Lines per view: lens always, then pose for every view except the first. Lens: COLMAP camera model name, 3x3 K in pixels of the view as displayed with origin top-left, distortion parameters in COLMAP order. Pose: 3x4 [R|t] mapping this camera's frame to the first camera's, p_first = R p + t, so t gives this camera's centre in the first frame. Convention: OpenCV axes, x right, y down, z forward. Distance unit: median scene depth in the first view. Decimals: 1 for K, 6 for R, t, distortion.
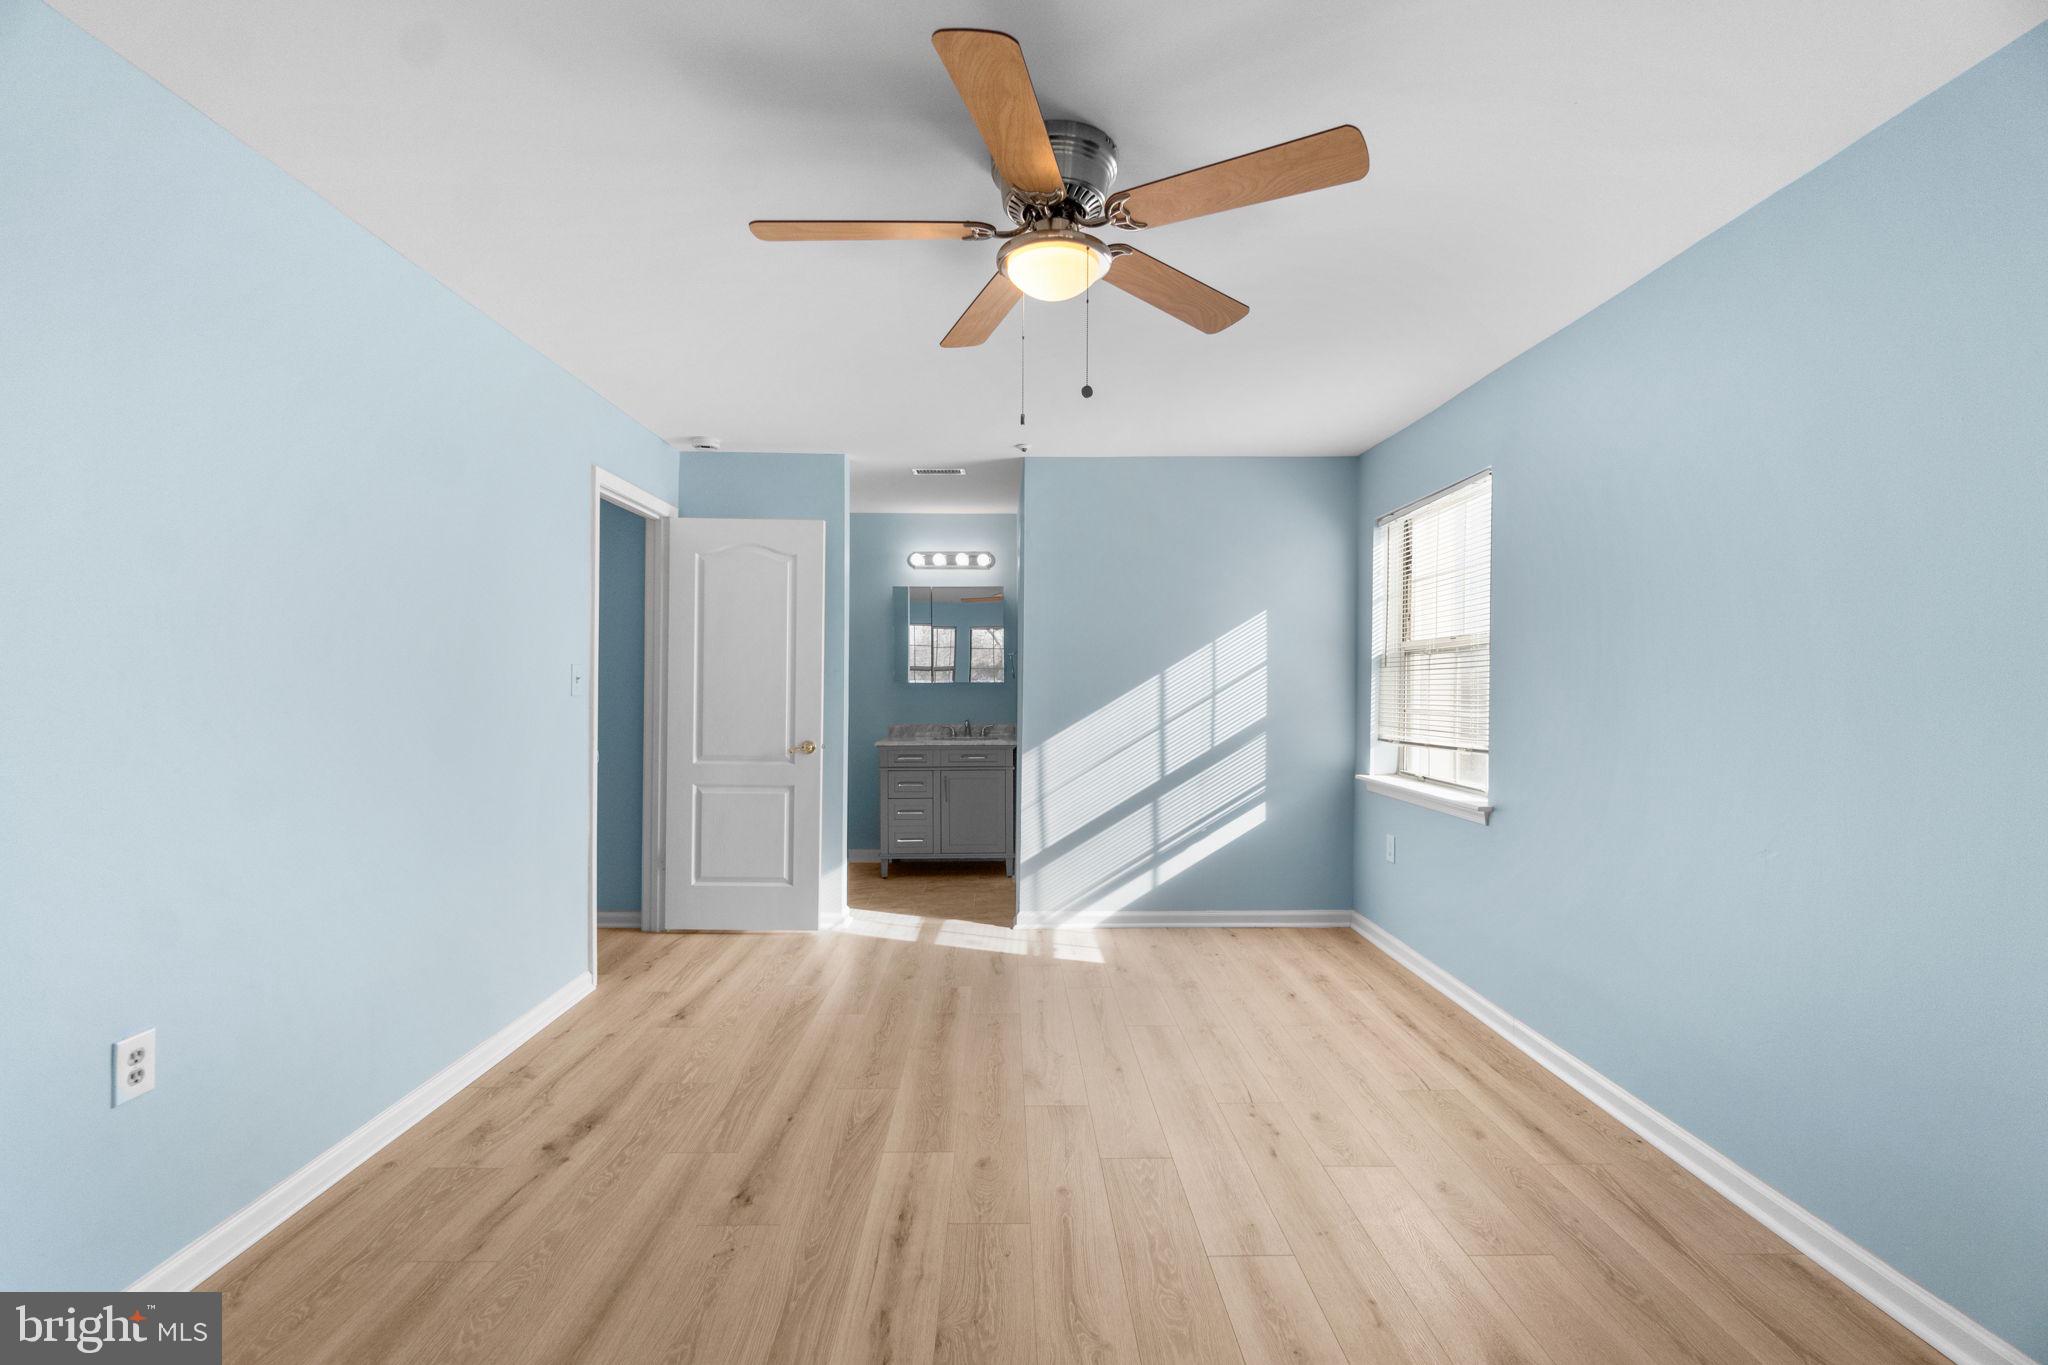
lens RADIAL K [[878.5, 0, 1021.9], [0, 878.5, 679.9], [0, 0, 1]] dist [-0.000680, -0.000430]
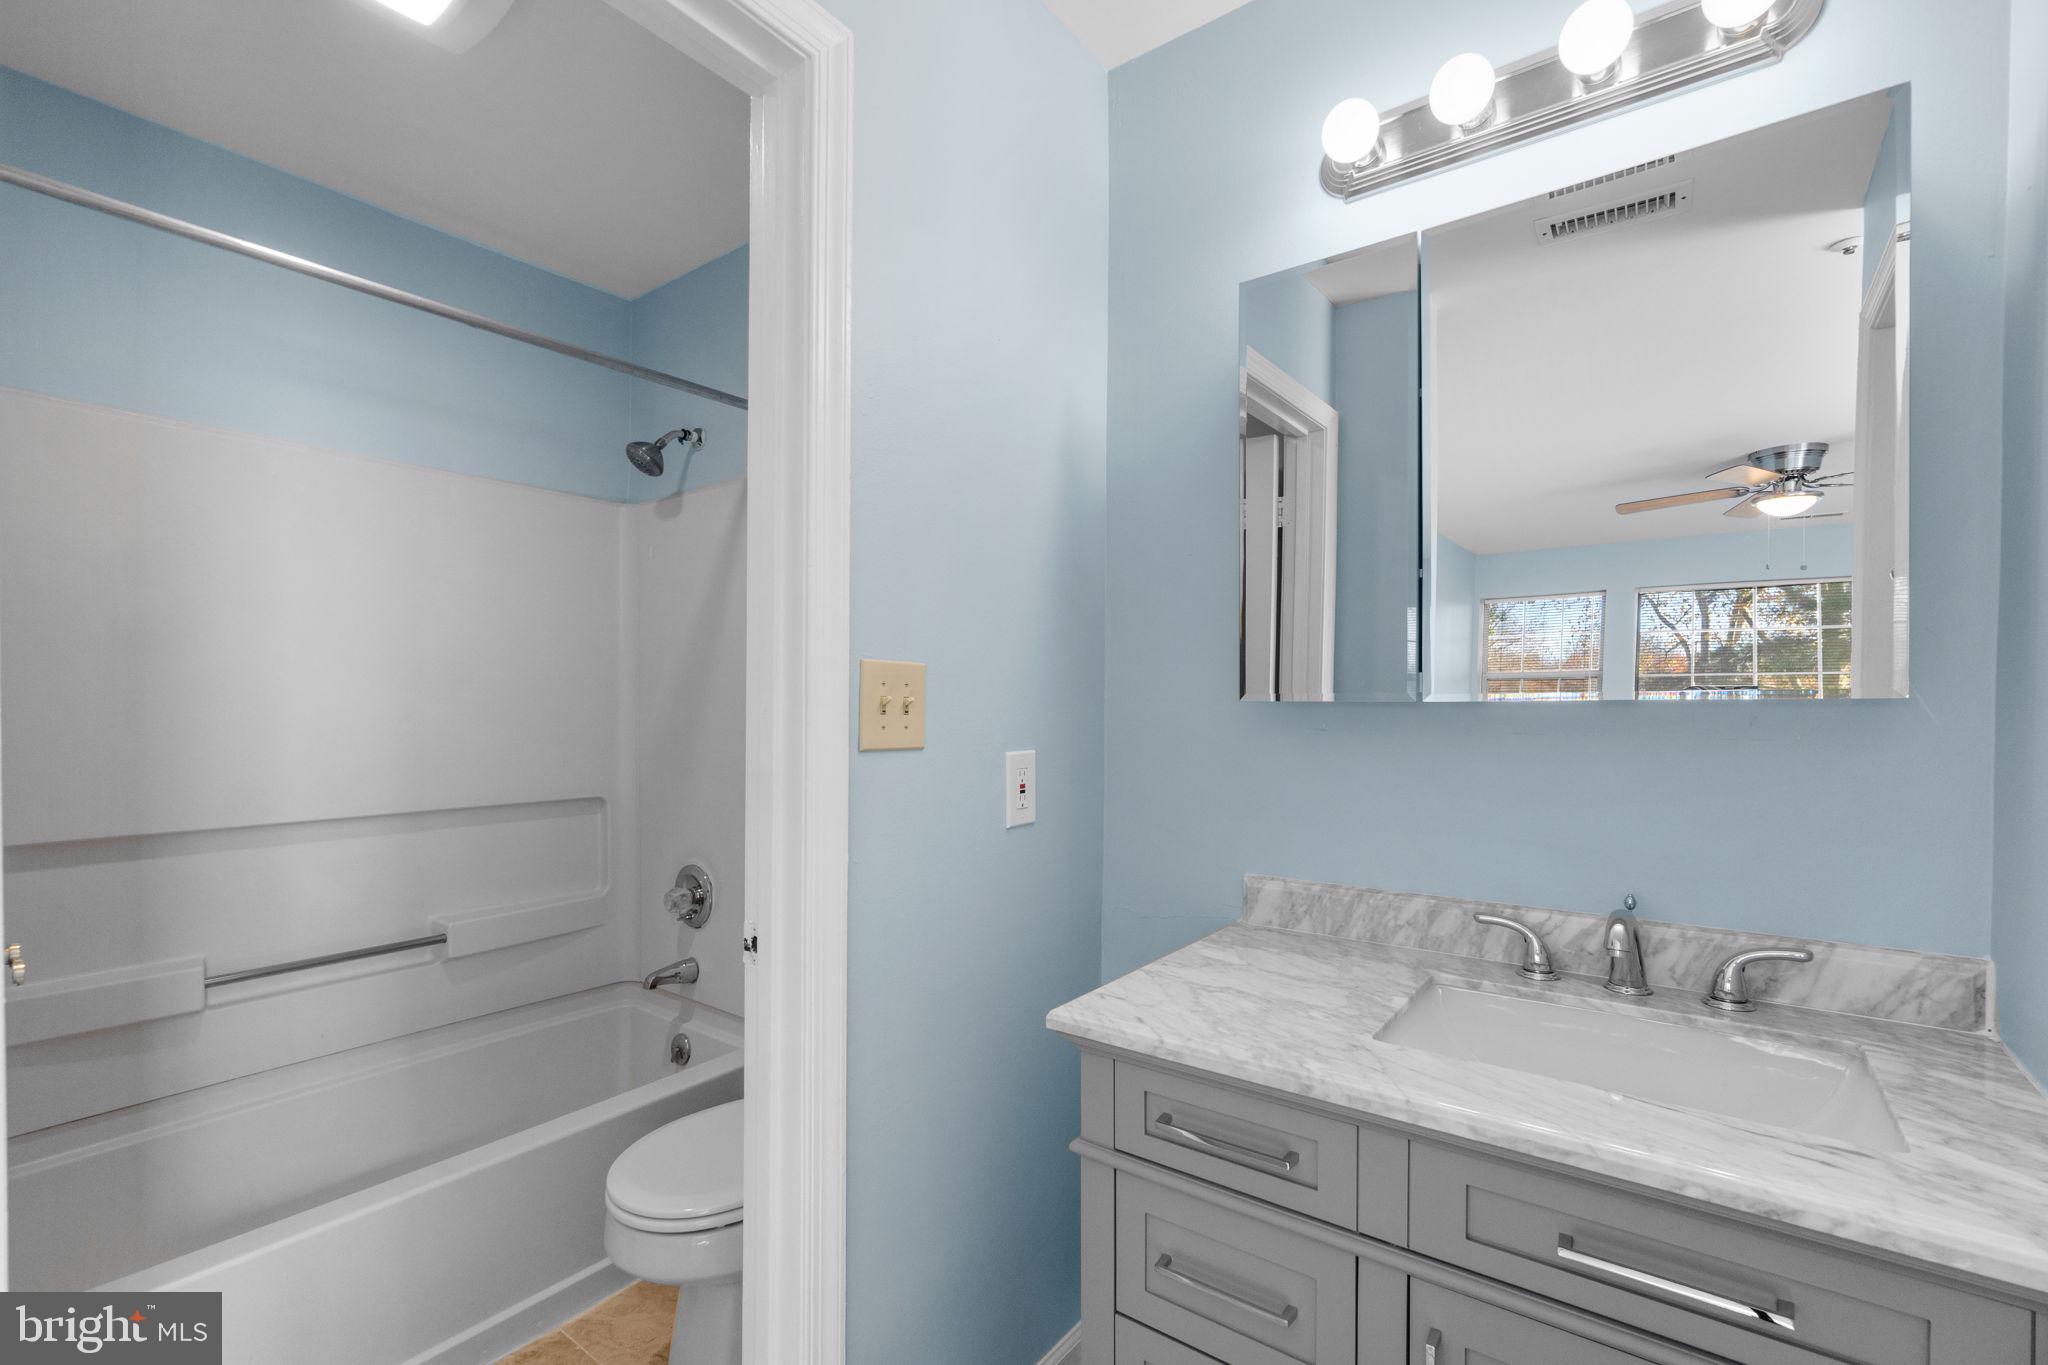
lens RADIAL K [[892.0, 0, 1021.2], [0, 892.0, 702.8], [0, 0, 1]] dist [0.000799, 0.000257]
pose [[0.787397, -0.005835, -0.616419, -0.061778], [0.008244, 0.999965, 0.001066, 0.003390], [0.616391, -0.005921, 0.787418, 1.053253]]
